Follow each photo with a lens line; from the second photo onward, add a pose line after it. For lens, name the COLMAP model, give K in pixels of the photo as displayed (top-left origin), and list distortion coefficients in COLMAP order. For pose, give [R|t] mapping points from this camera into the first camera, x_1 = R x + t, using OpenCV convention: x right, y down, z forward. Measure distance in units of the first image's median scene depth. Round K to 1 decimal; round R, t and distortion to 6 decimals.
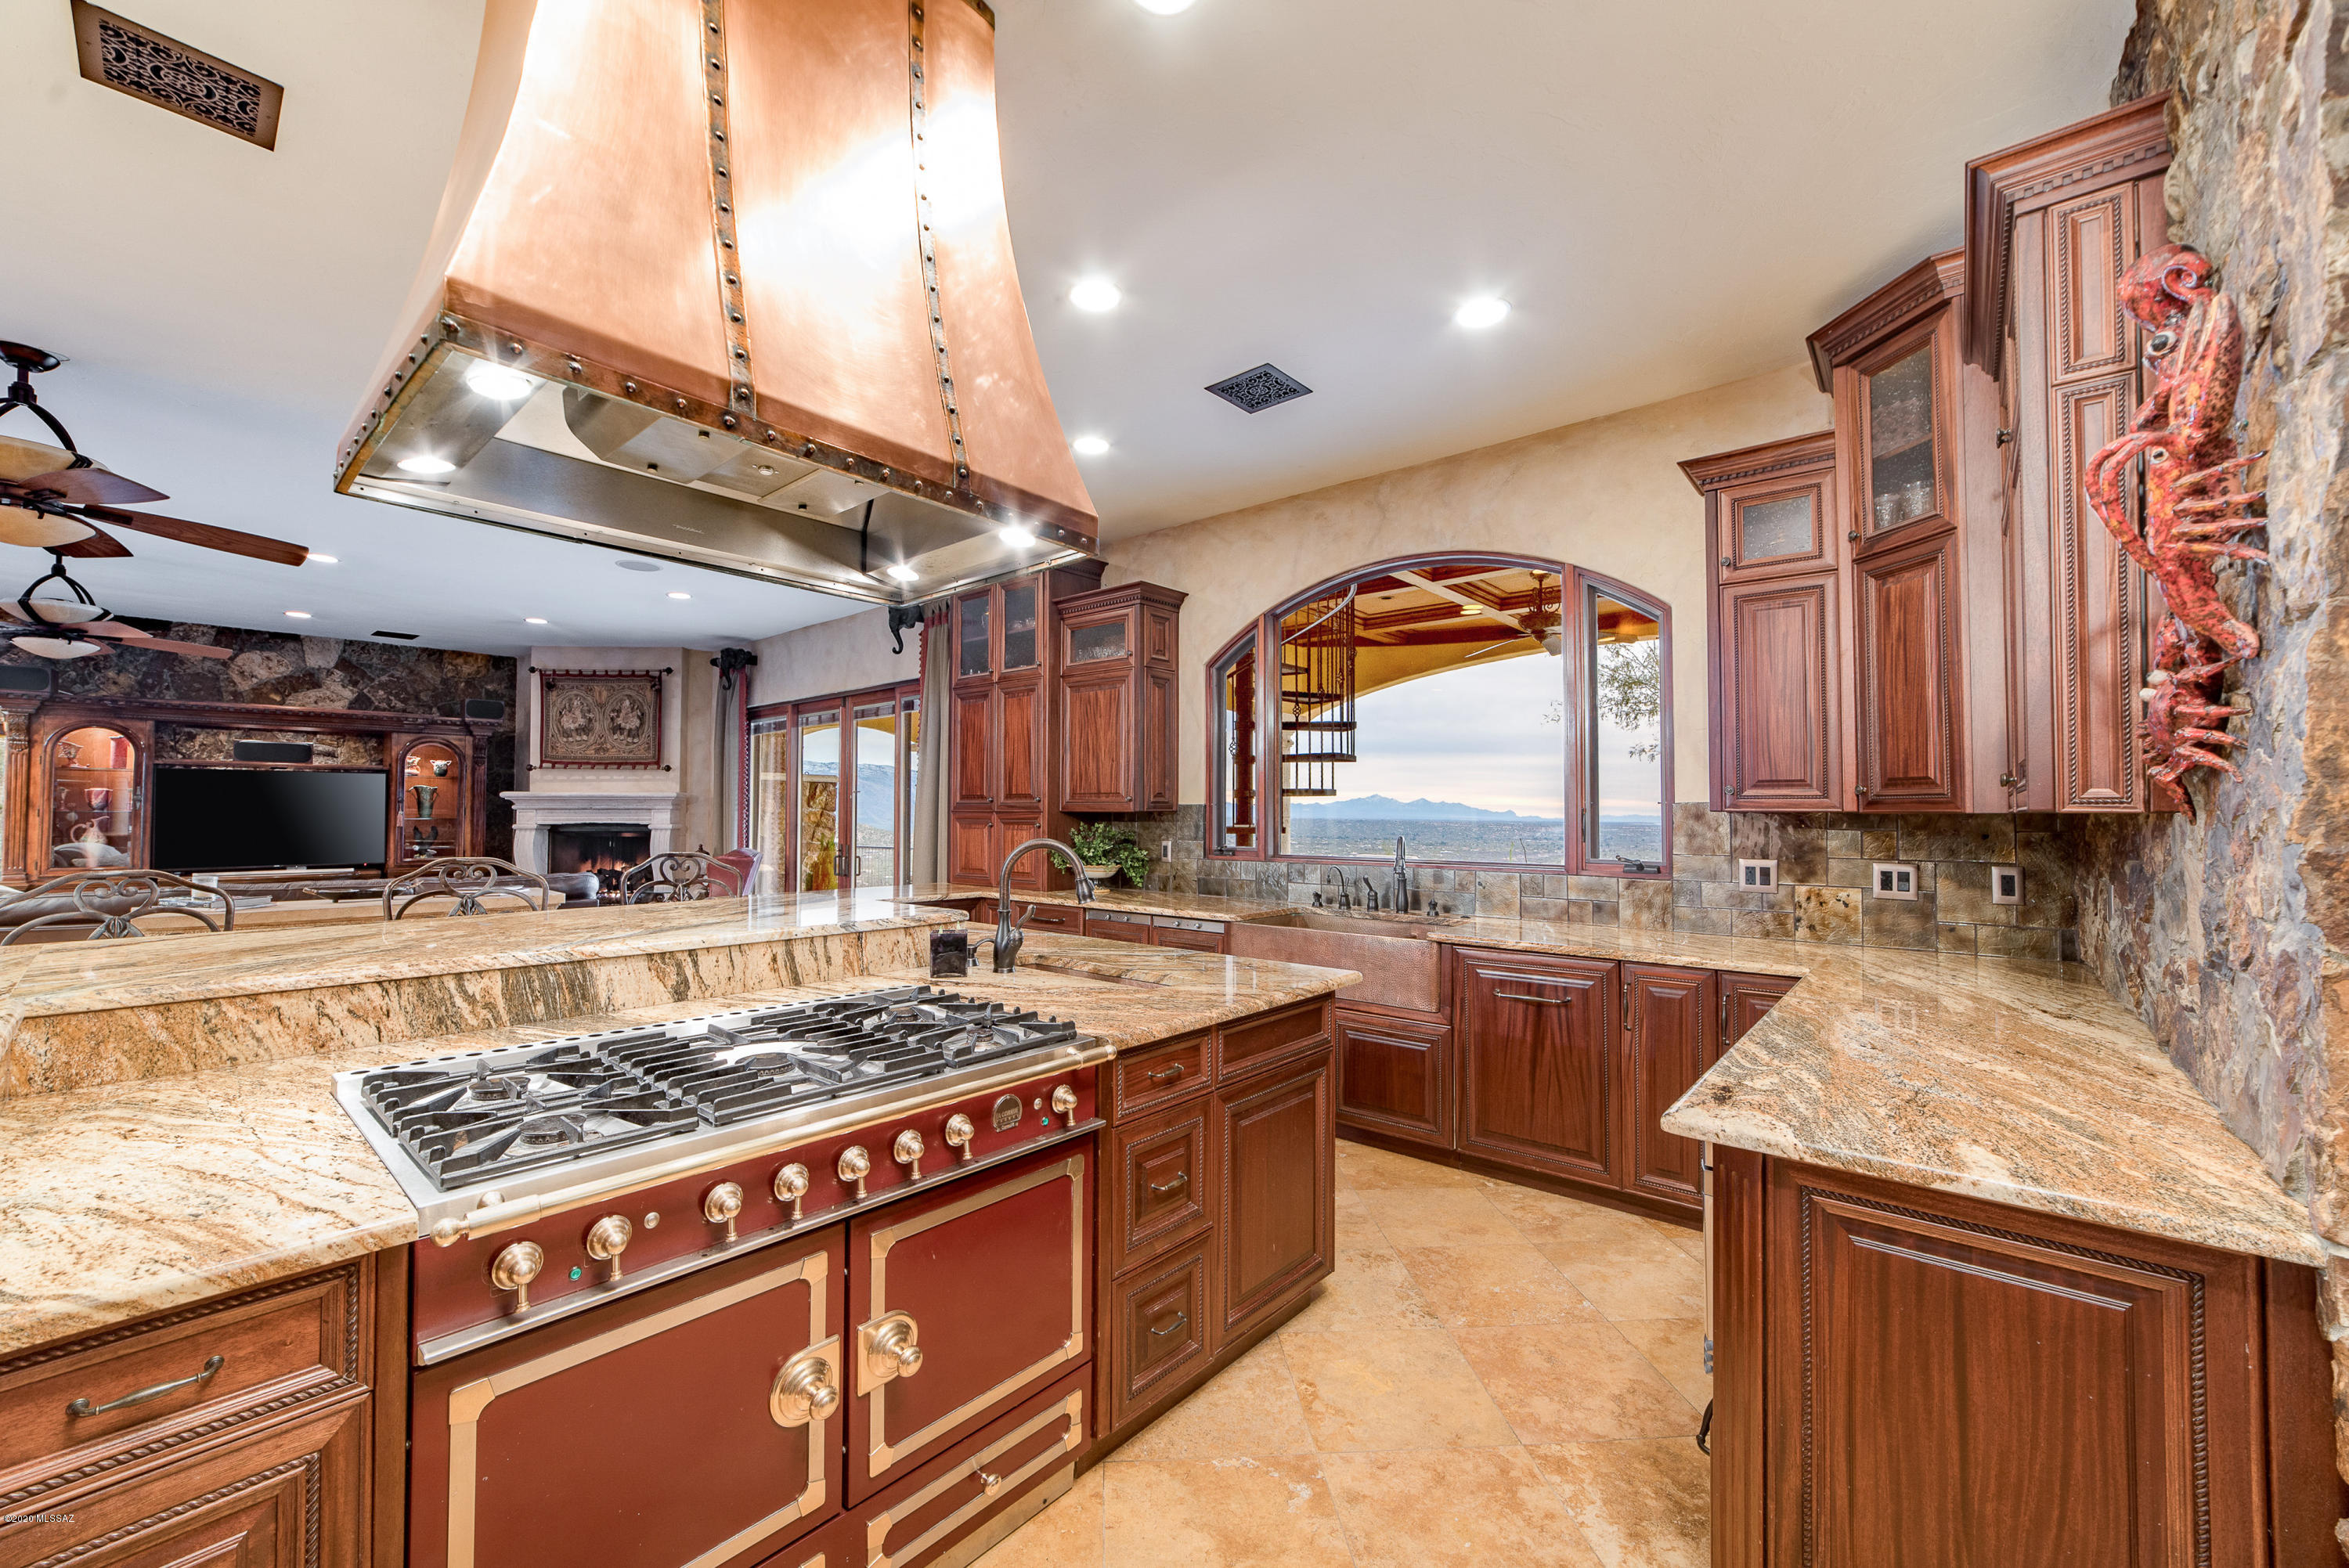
lens RADIAL K [[909.0, 0, 1173.7], [0, 909.0, 789.1], [0, 0, 1]] dist [-0.015711, 0.000006]
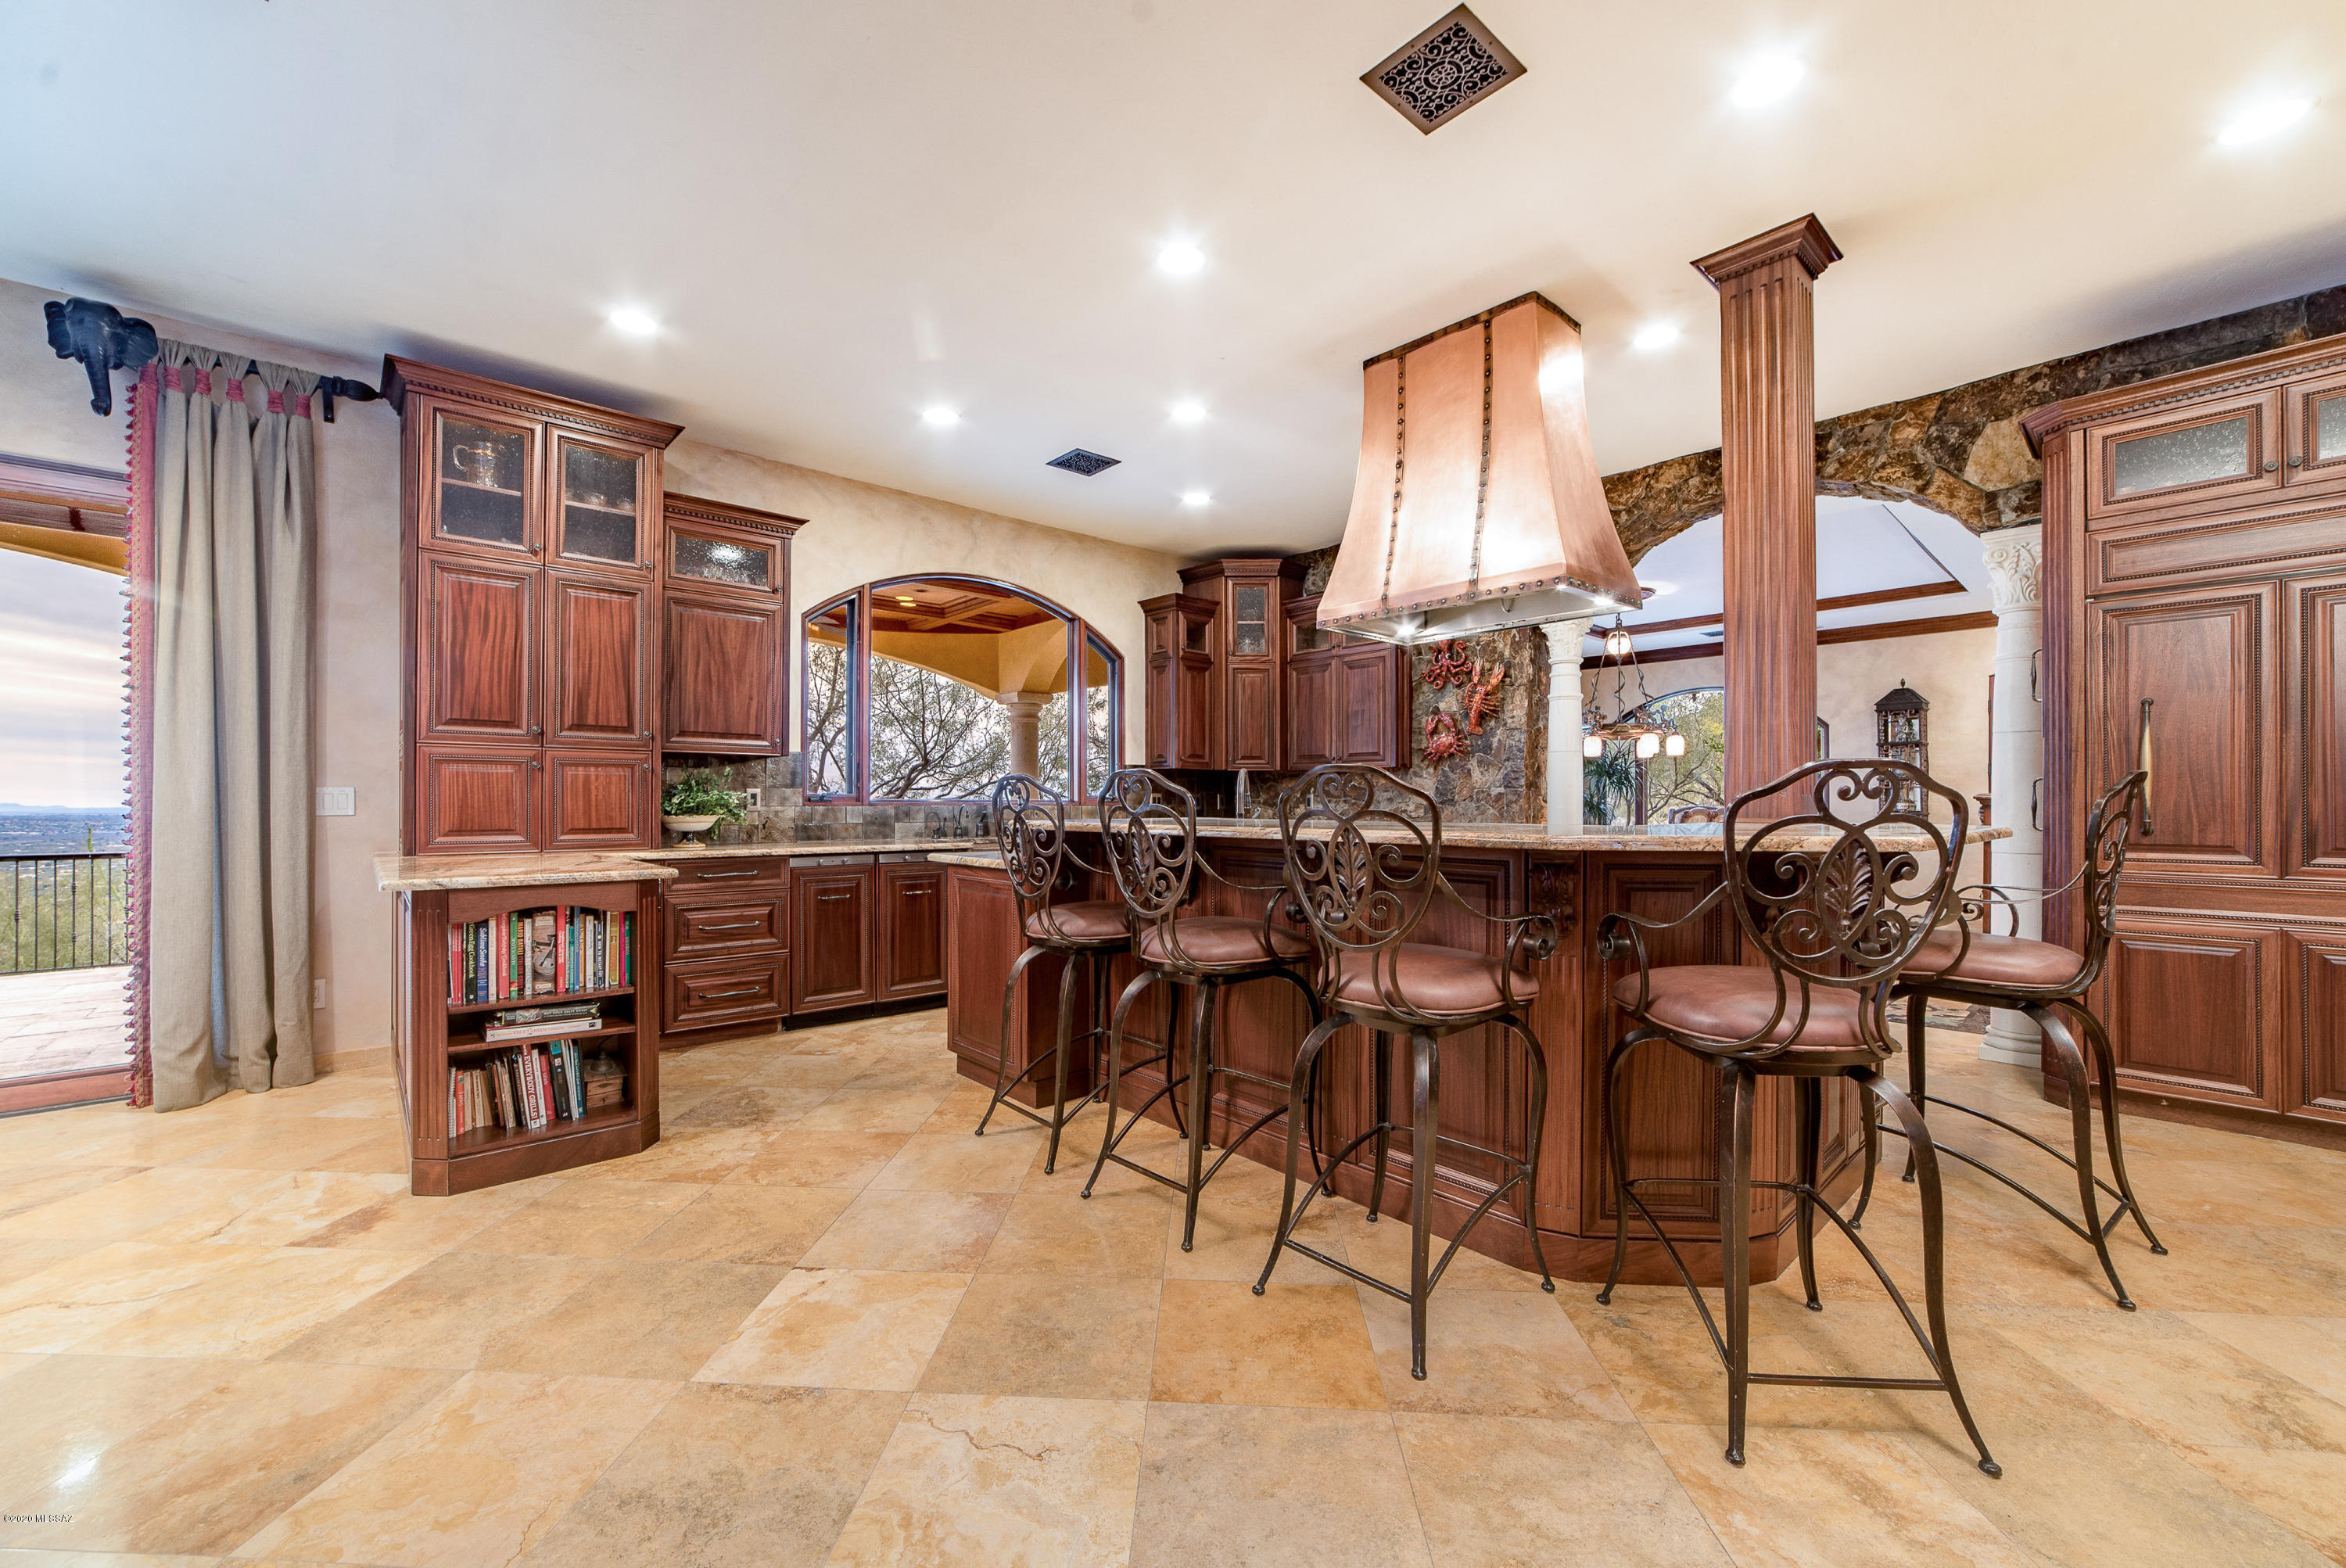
lens RADIAL K [[908.0, 0, 1168.9], [0, 908.0, 795.5], [0, 0, 1]] dist [-0.015711, 0.000006]
pose [[0.152214, 0.004946, 0.988335, -0.594059], [-0.024379, 0.999702, -0.001249, 0.037367], [-0.988047, -0.023904, 0.152289, 0.292985]]
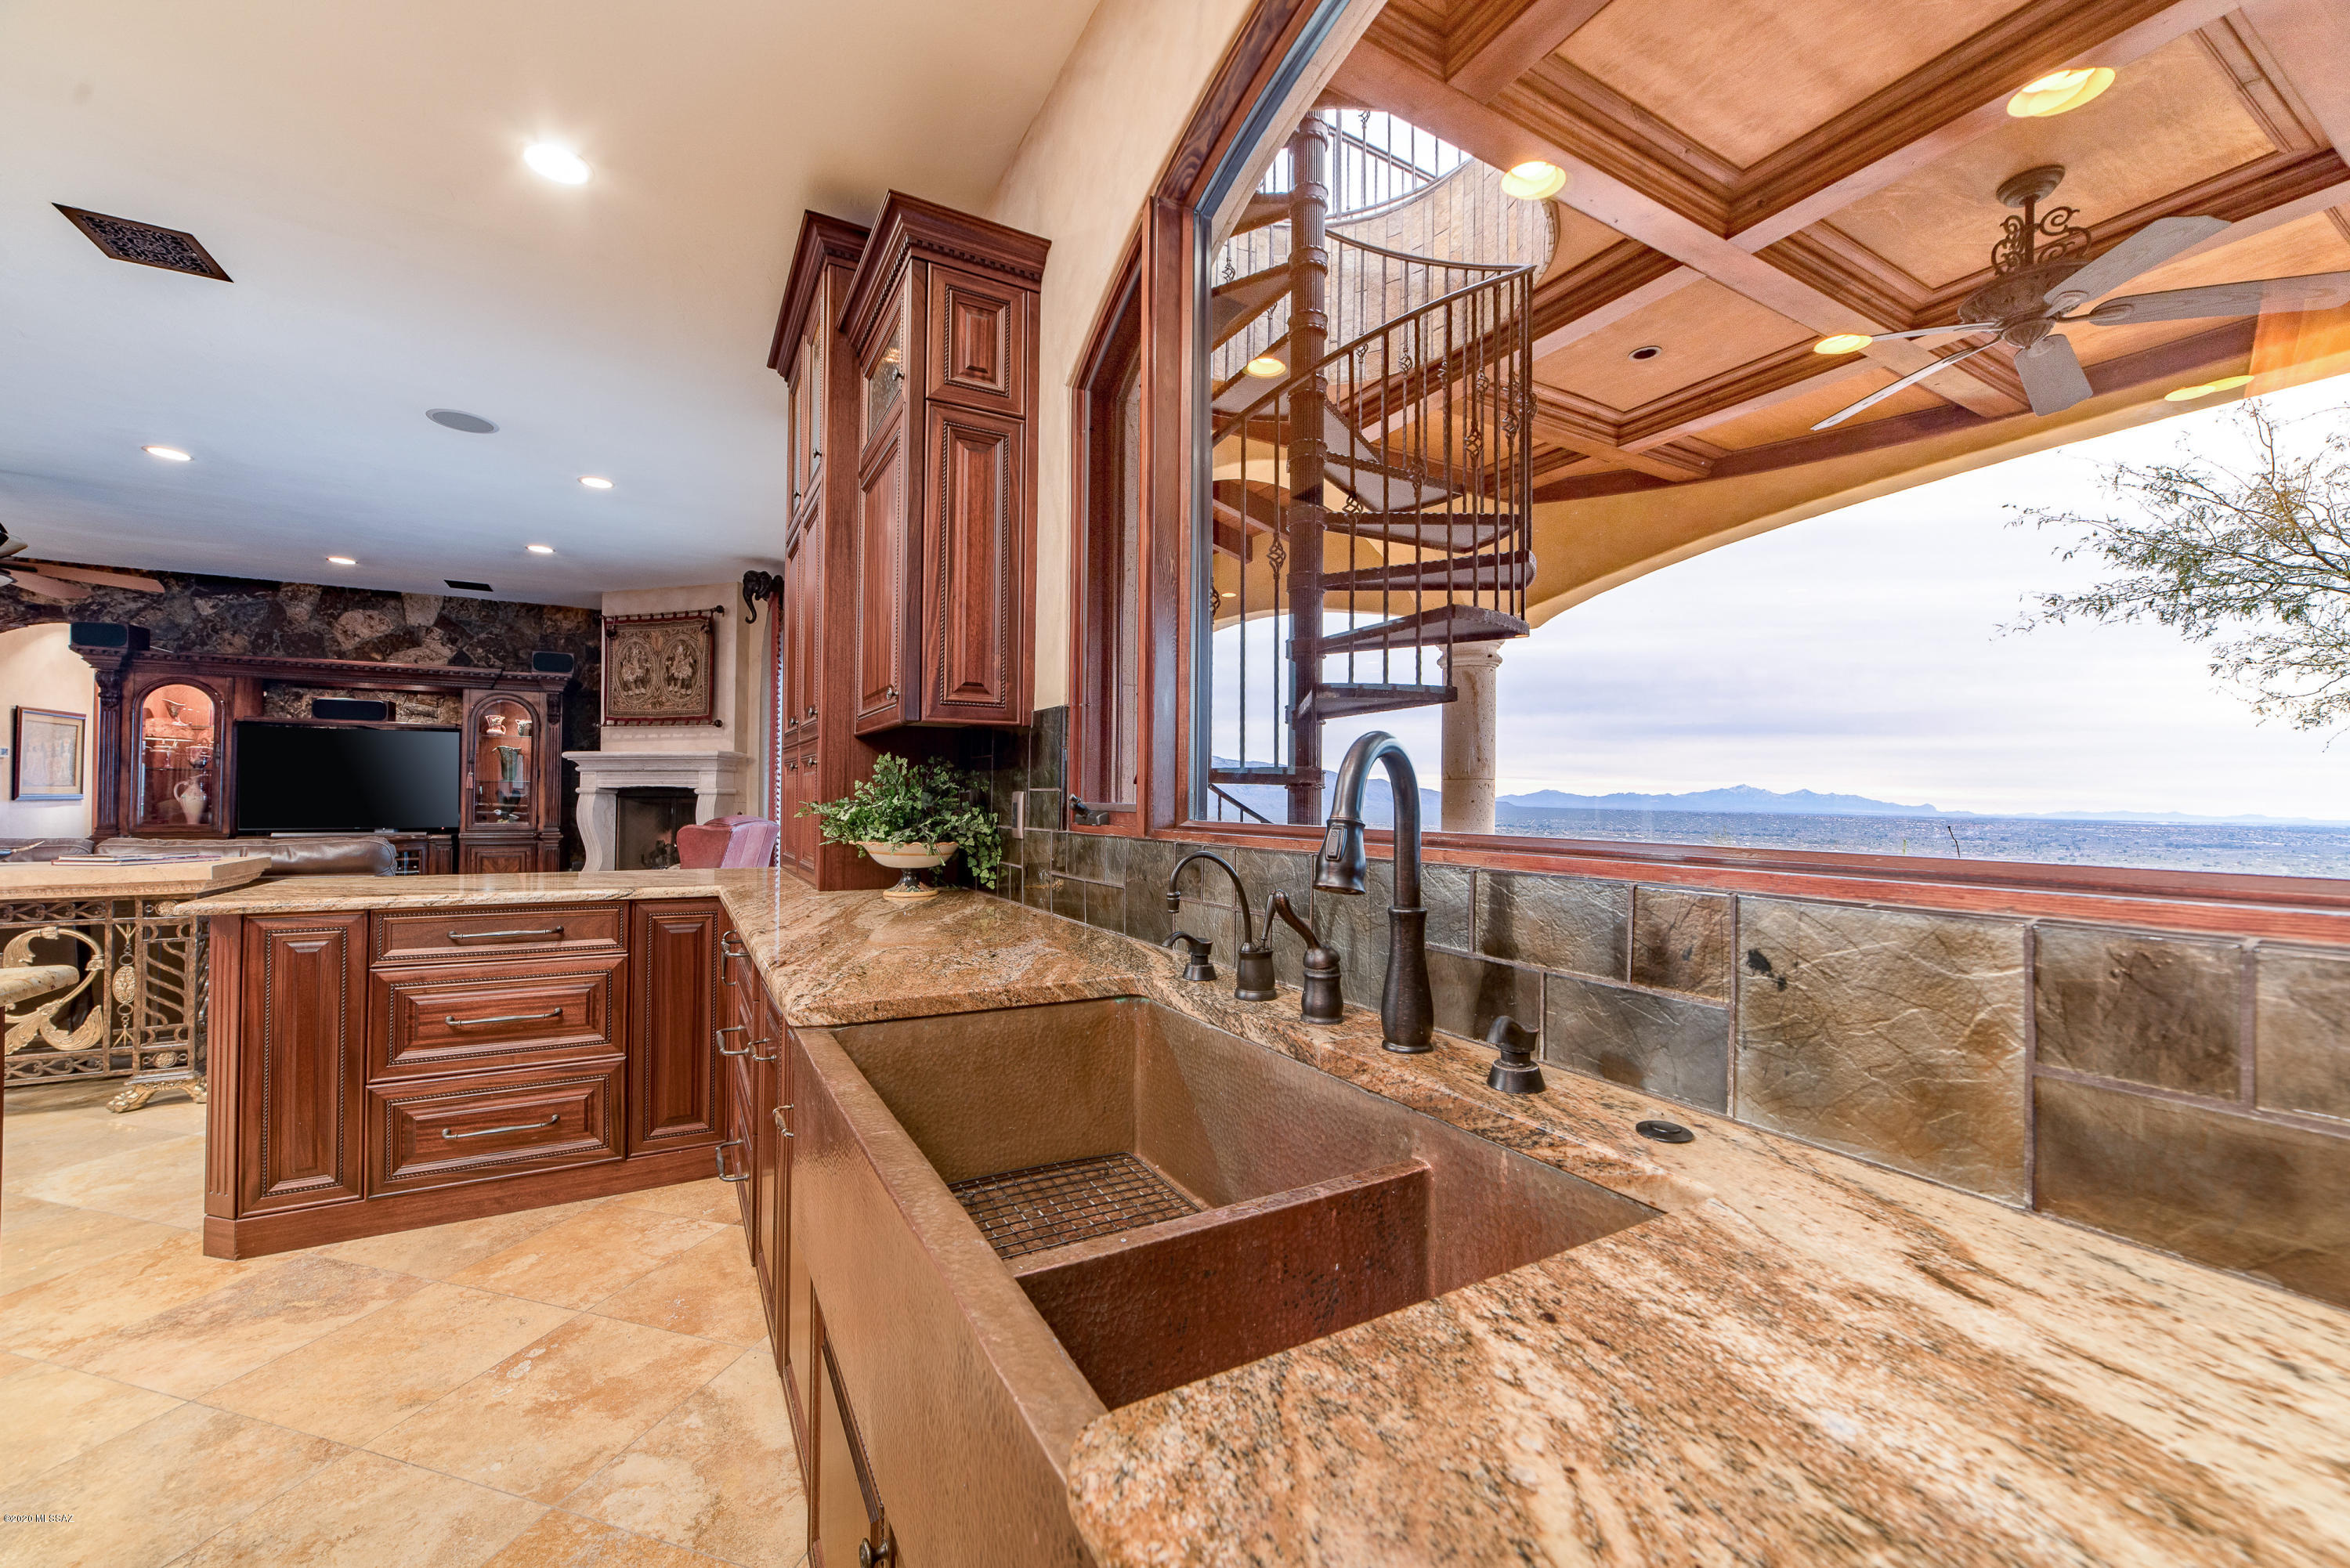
lens RADIAL K [[909.4, 0, 1147.5], [0, 909.4, 783.3], [0, 0, 1]] dist [-0.015711, 0.000006]
pose [[0.935666, 0.001534, -0.352884, 0.148533], [0.000806, 0.999979, 0.006484, 0.034071], [0.352887, -0.006351, 0.935645, 0.406374]]
